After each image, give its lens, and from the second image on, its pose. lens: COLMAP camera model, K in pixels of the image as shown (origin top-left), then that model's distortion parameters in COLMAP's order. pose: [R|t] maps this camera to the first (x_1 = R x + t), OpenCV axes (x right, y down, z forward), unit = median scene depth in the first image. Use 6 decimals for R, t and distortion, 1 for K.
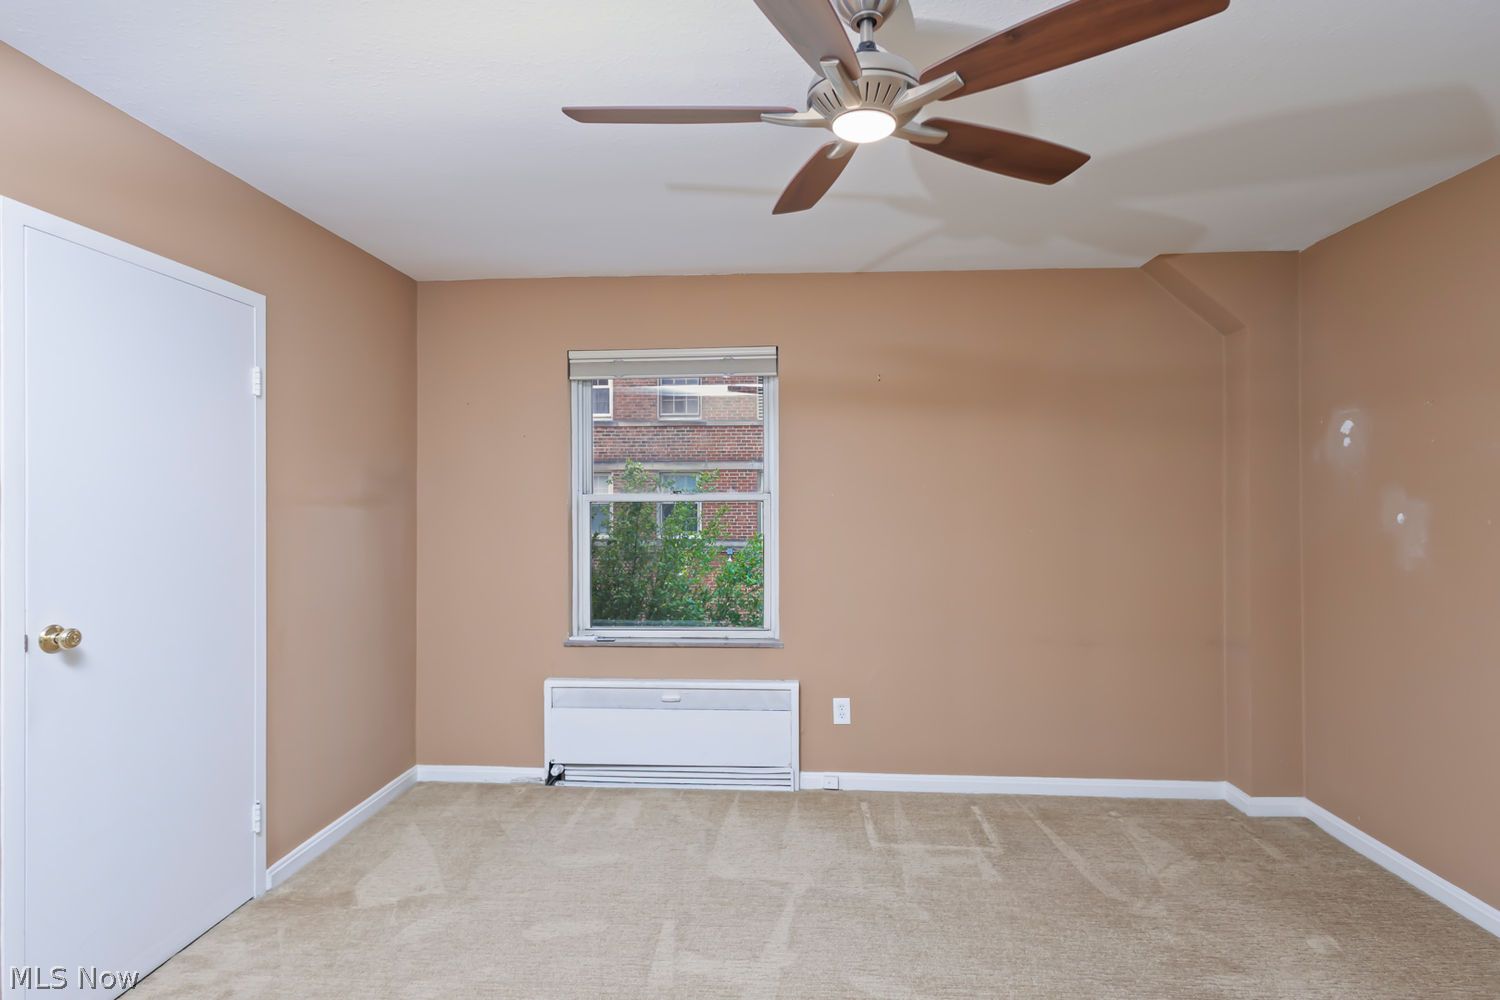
lens RADIAL K [[734.0, 0, 745.6], [0, 734.0, 497.1], [0, 0, 1]] dist [-0.000527, 0.000088]
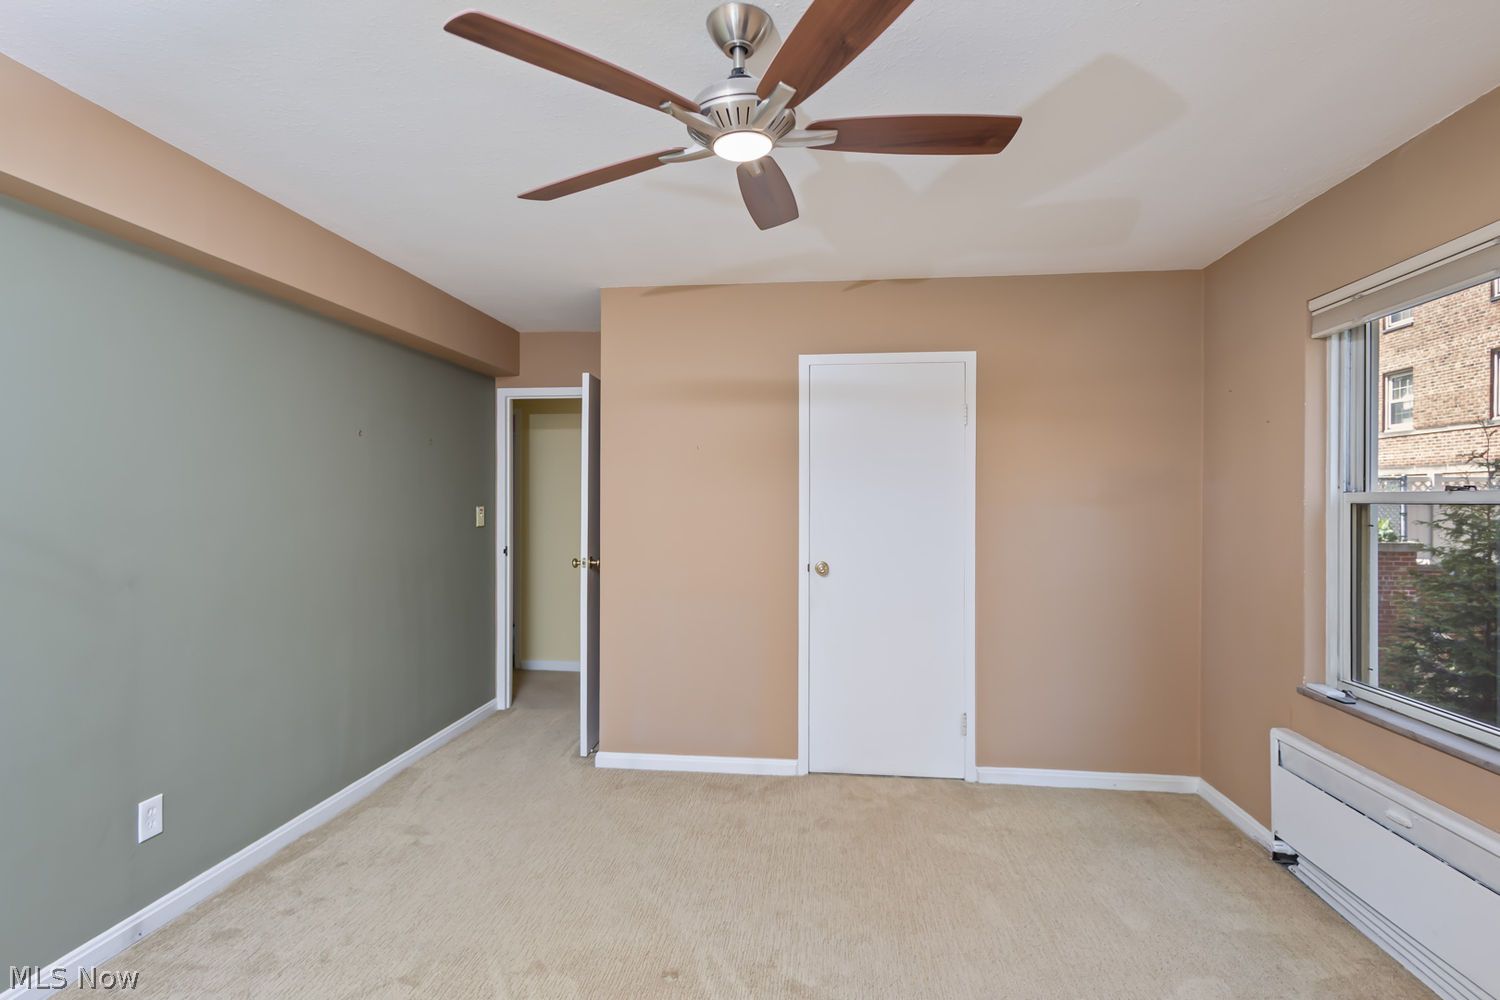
lens RADIAL K [[734.0, 0, 745.6], [0, 734.0, 497.1], [0, 0, 1]] dist [-0.000527, 0.000088]
pose [[-0.053102, -0.000115, -0.998589, 0.591661], [-0.001013, 0.999999, -0.000062, 0.001268], [0.998589, 0.001008, -0.053102, 0.507467]]
